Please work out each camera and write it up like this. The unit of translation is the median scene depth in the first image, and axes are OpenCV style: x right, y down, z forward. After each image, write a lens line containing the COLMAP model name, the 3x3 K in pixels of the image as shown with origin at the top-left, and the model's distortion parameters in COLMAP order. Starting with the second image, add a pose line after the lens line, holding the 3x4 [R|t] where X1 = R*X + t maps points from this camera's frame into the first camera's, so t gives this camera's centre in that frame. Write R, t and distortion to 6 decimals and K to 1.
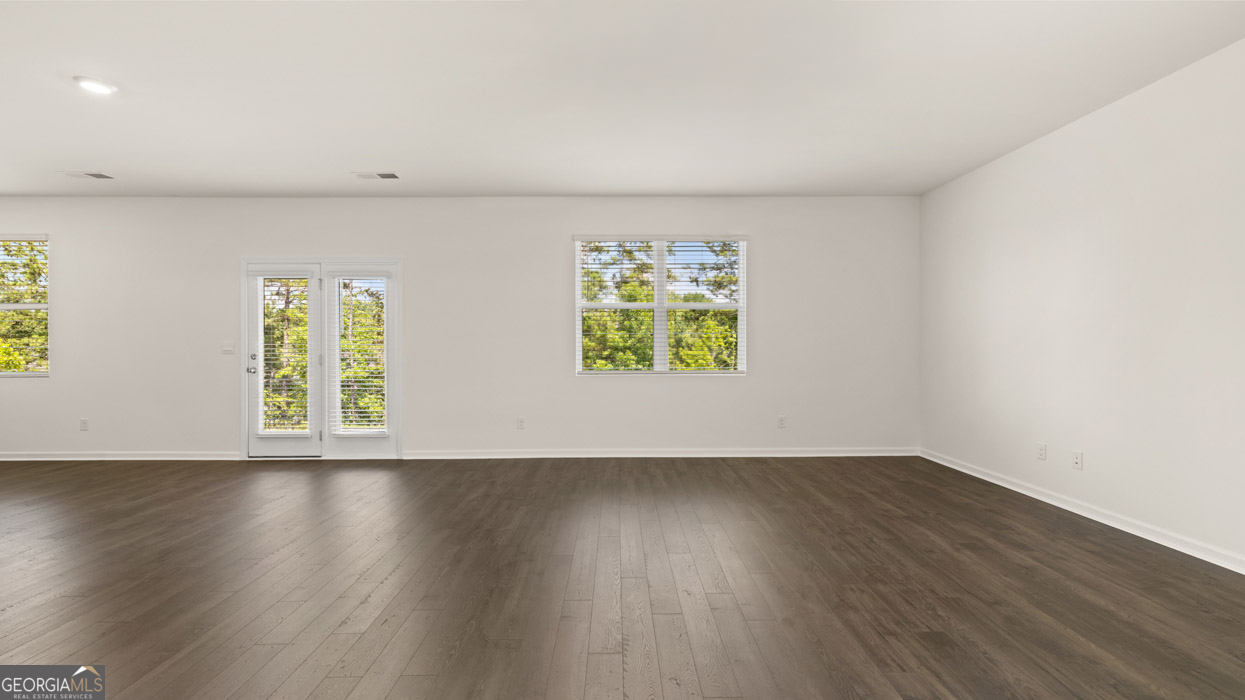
lens RADIAL K [[522.4, 0, 620.0], [0, 522.4, 351.0], [0, 0, 1]] dist [0.002824, -0.000150]
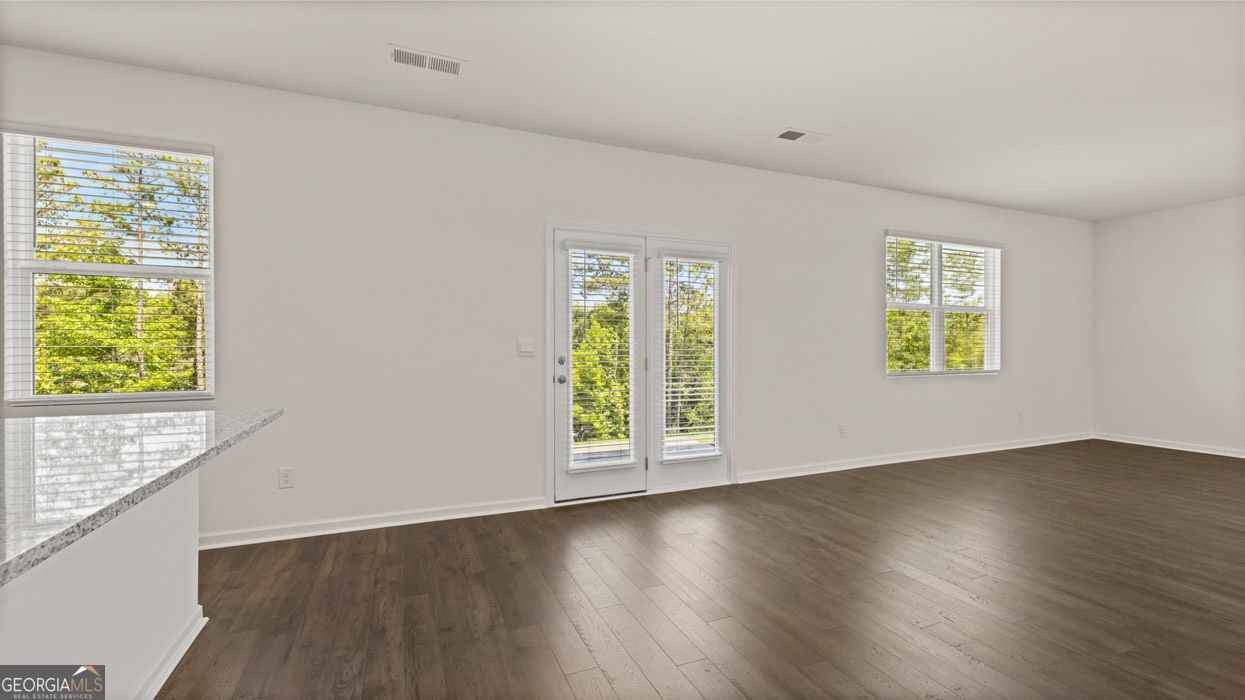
lens RADIAL K [[522.4, 0, 620.0], [0, 522.4, 351.0], [0, 0, 1]] dist [0.002824, -0.000150]
pose [[0.921820, -0.001950, 0.387613, -0.902450], [0.003113, 0.999992, -0.002371, -0.000473], [-0.387605, 0.003393, 0.921819, 0.313100]]
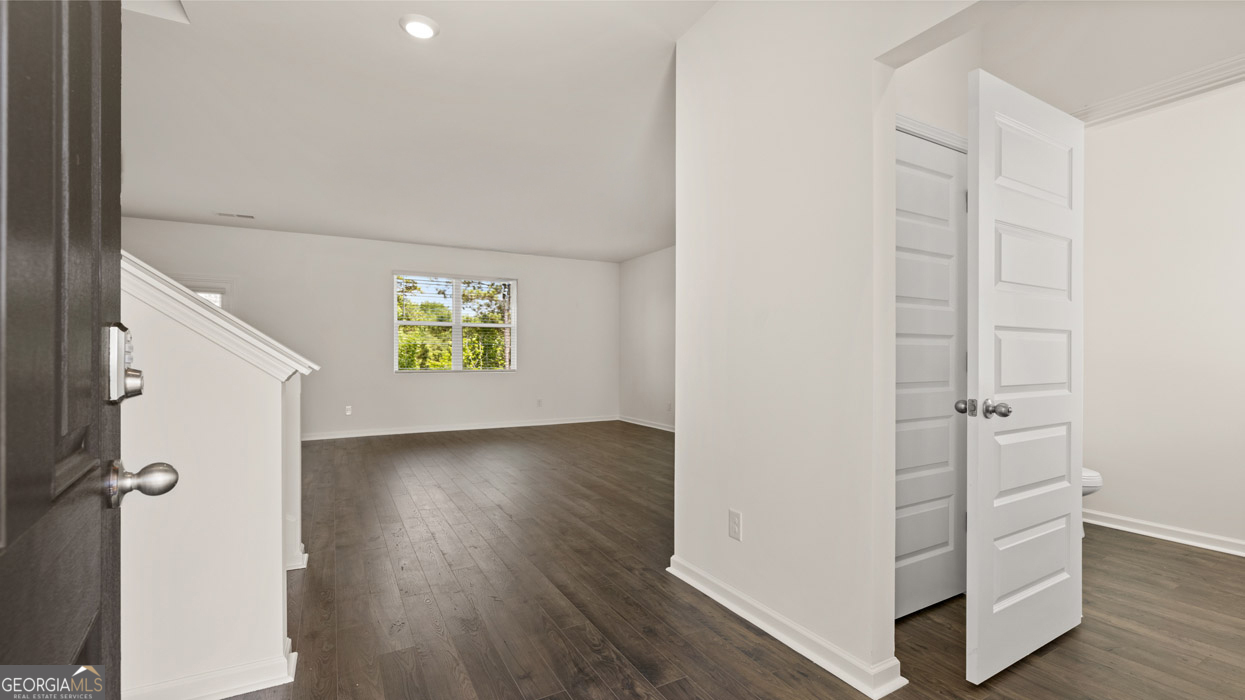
lens RADIAL K [[522.4, 0, 620.0], [0, 522.4, 351.0], [0, 0, 1]] dist [0.002824, -0.000150]
pose [[0.883587, 0.007553, 0.468205, -0.196823], [0.003178, 0.999750, -0.022125, 0.019517], [-0.468256, 0.021037, 0.883343, -0.463075]]
